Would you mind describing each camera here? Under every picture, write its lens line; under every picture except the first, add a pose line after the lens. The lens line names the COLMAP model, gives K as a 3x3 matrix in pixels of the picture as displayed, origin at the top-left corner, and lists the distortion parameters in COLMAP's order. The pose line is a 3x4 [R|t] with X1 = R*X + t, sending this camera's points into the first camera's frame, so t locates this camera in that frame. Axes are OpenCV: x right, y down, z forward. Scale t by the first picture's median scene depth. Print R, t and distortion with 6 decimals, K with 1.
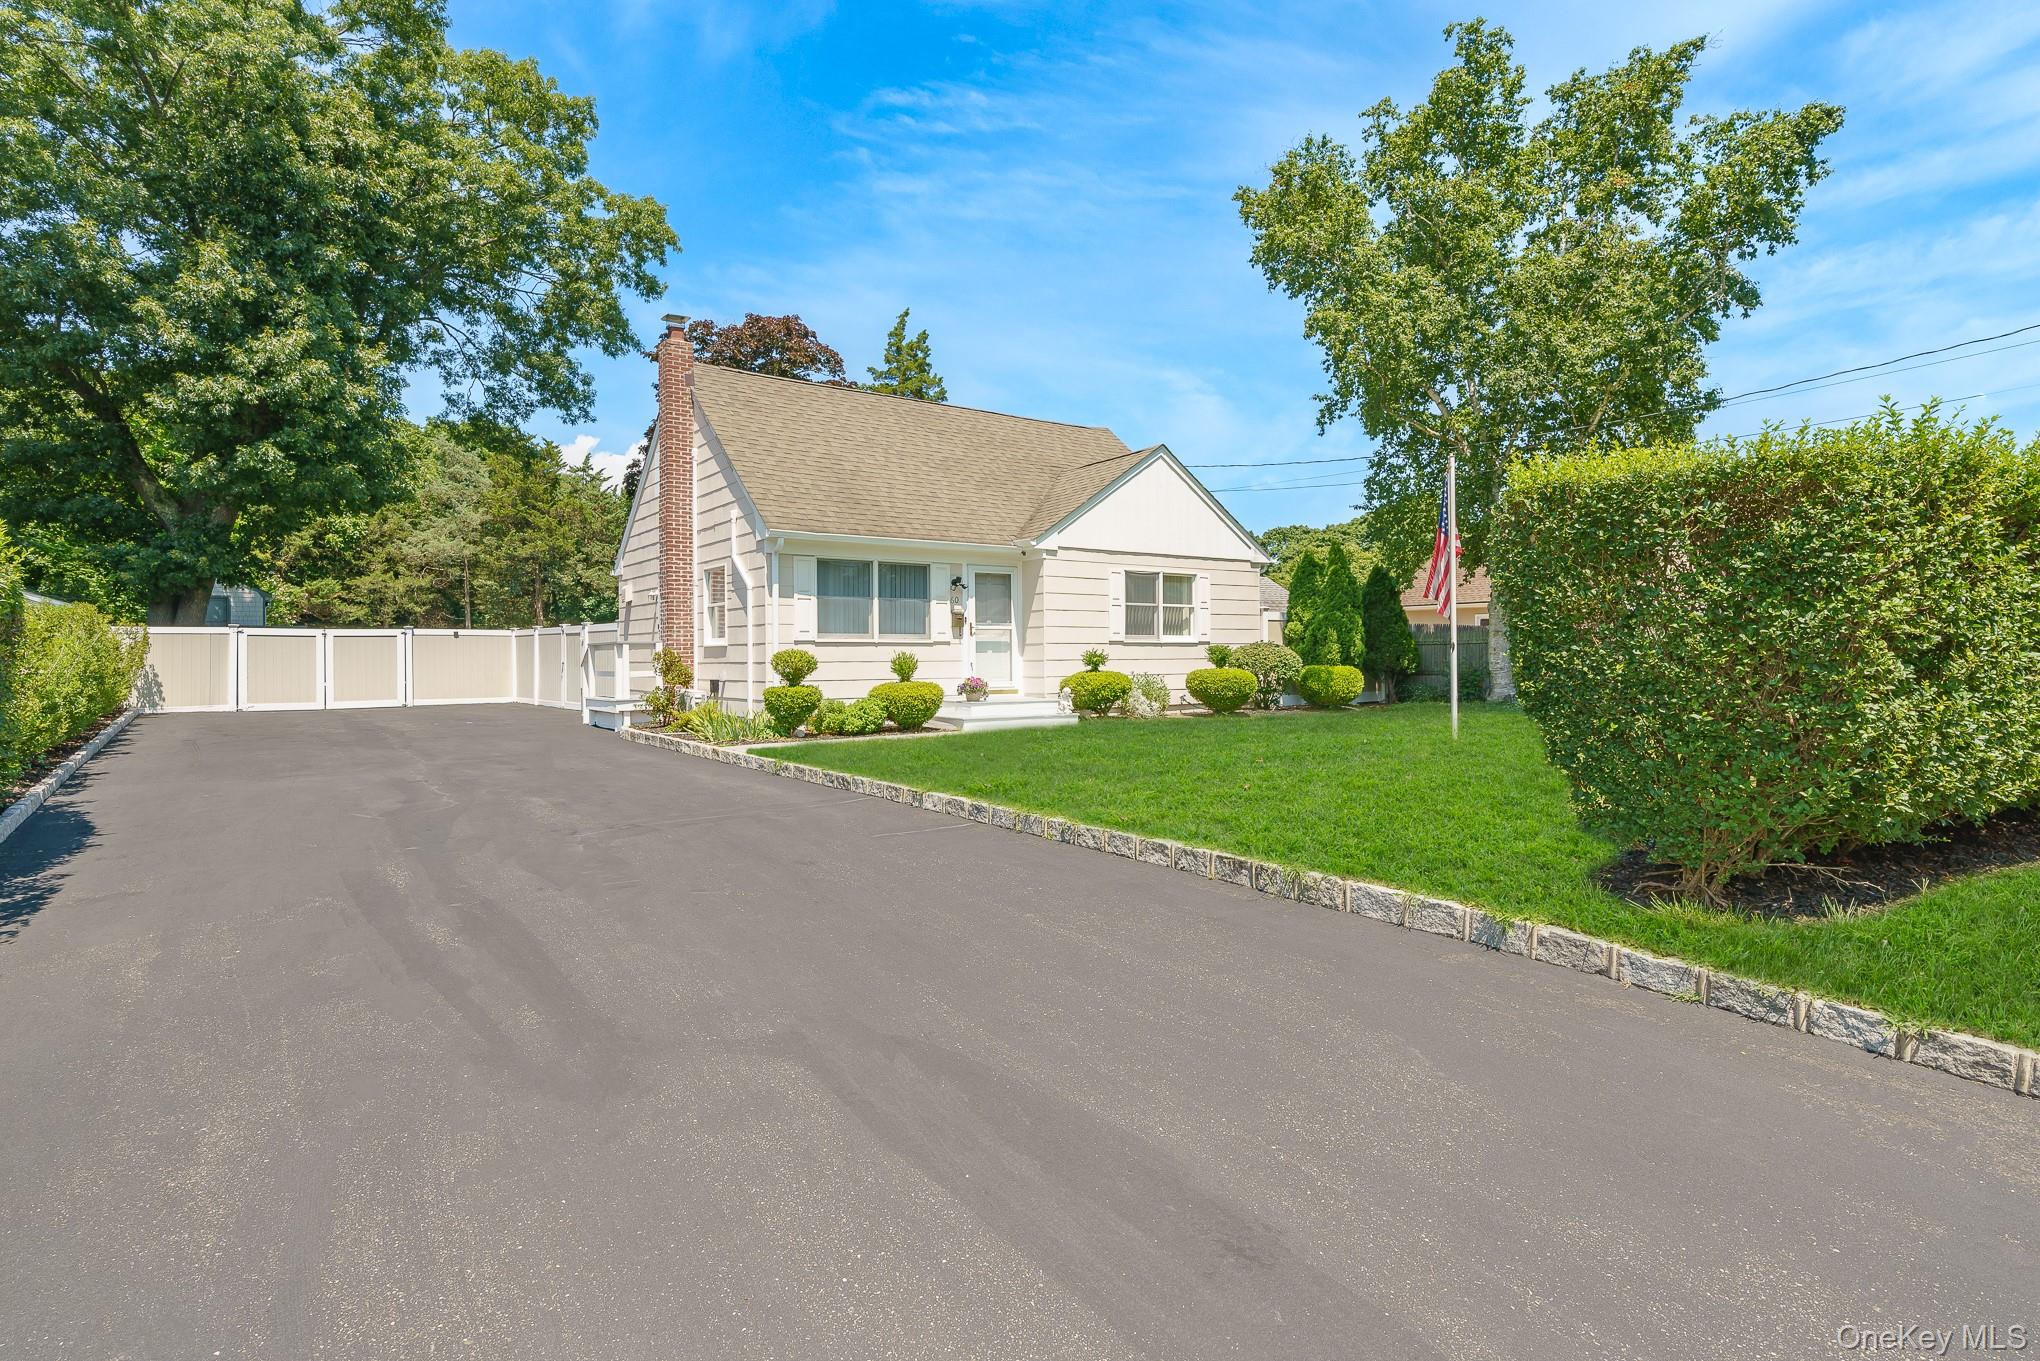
lens RADIAL K [[901.4, 0, 1020.7], [0, 901.4, 661.4], [0, 0, 1]] dist [0.000872, -0.000026]
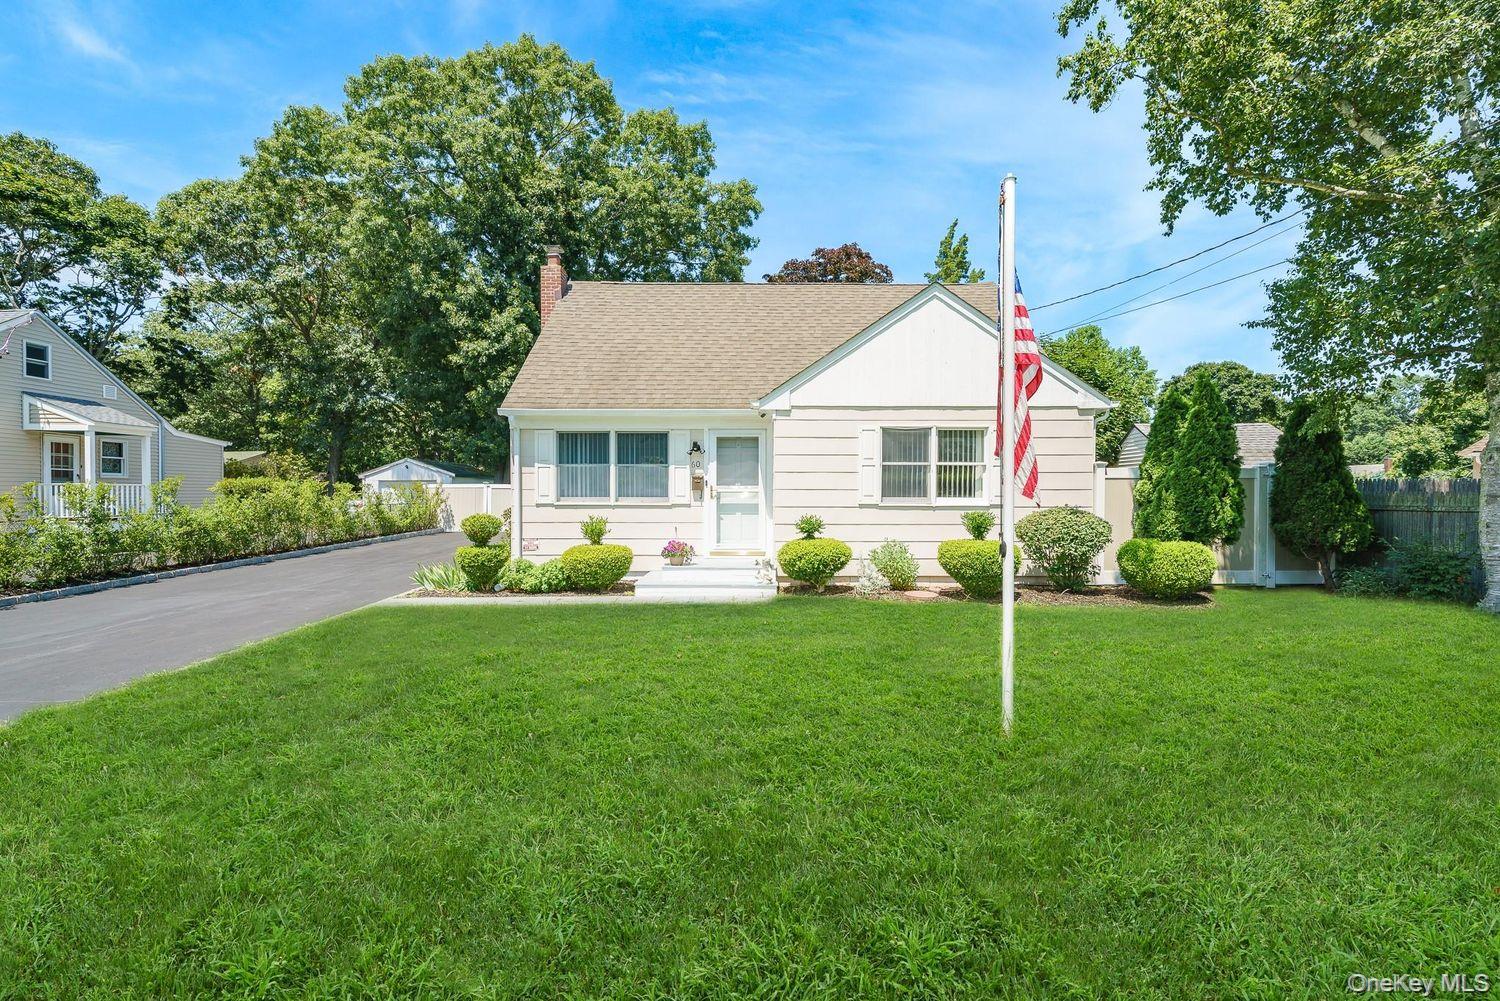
lens RADIAL K [[632.3, 0, 750.0], [0, 632.3, 500.5], [0, 0, 1]] dist [0.010805, 0.000091]
pose [[0.847105, 0.010851, -0.531314, 0.346267], [-0.009723, 0.999941, 0.004920, -0.028517], [0.531336, 0.000998, 0.847160, 0.386875]]
